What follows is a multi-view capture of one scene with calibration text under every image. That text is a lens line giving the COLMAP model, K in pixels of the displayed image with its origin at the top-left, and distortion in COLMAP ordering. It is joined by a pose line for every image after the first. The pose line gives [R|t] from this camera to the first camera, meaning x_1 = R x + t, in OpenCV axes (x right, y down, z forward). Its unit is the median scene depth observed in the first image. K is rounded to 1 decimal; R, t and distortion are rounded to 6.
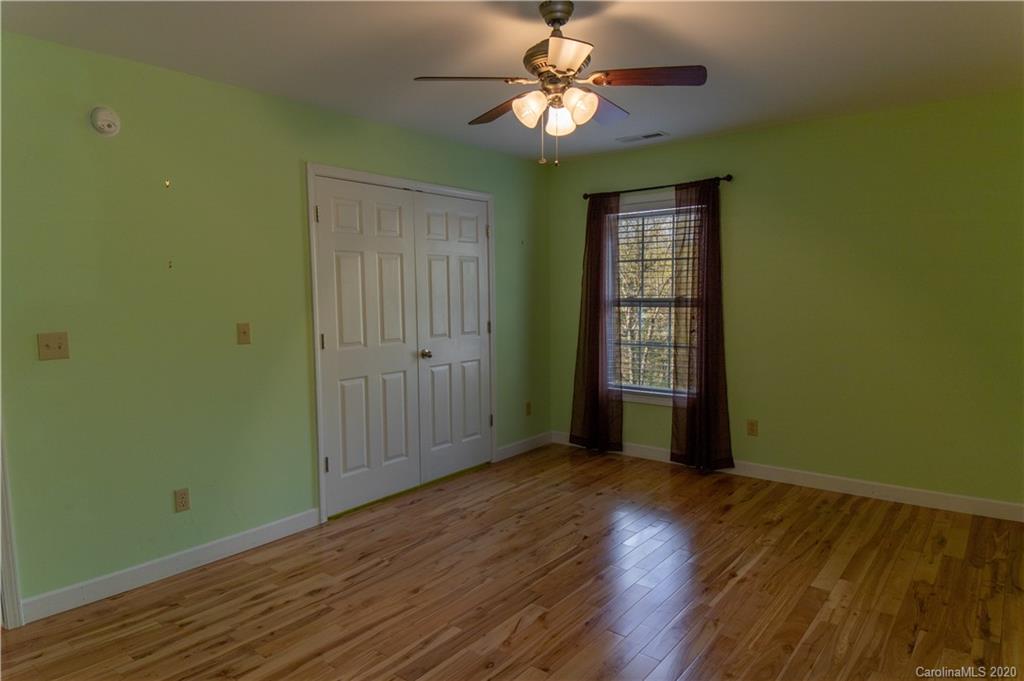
lens RADIAL K [[641.9, 0, 510.5], [0, 641.9, 342.2], [0, 0, 1]] dist [0.101443, -0.137382]
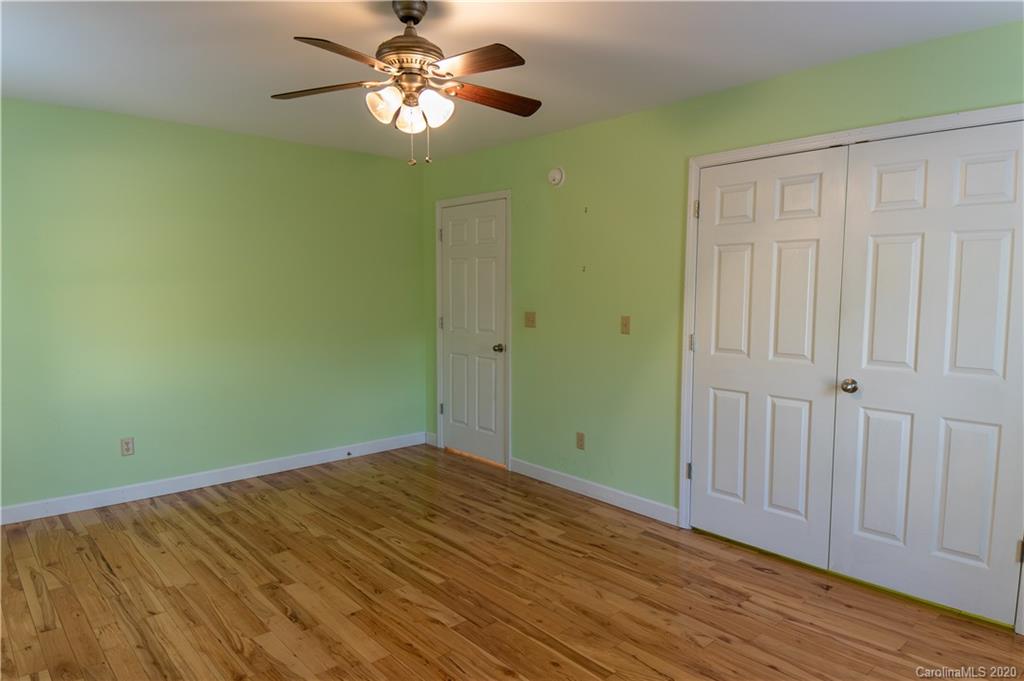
lens RADIAL K [[641.9, 0, 510.5], [0, 641.9, 342.2], [0, 0, 1]] dist [0.101443, -0.137382]
pose [[-0.178654, 0.096124, -0.979205, 0.789752], [-0.083639, 0.990130, 0.112456, -0.098321], [0.980351, 0.101990, -0.168851, 1.018501]]
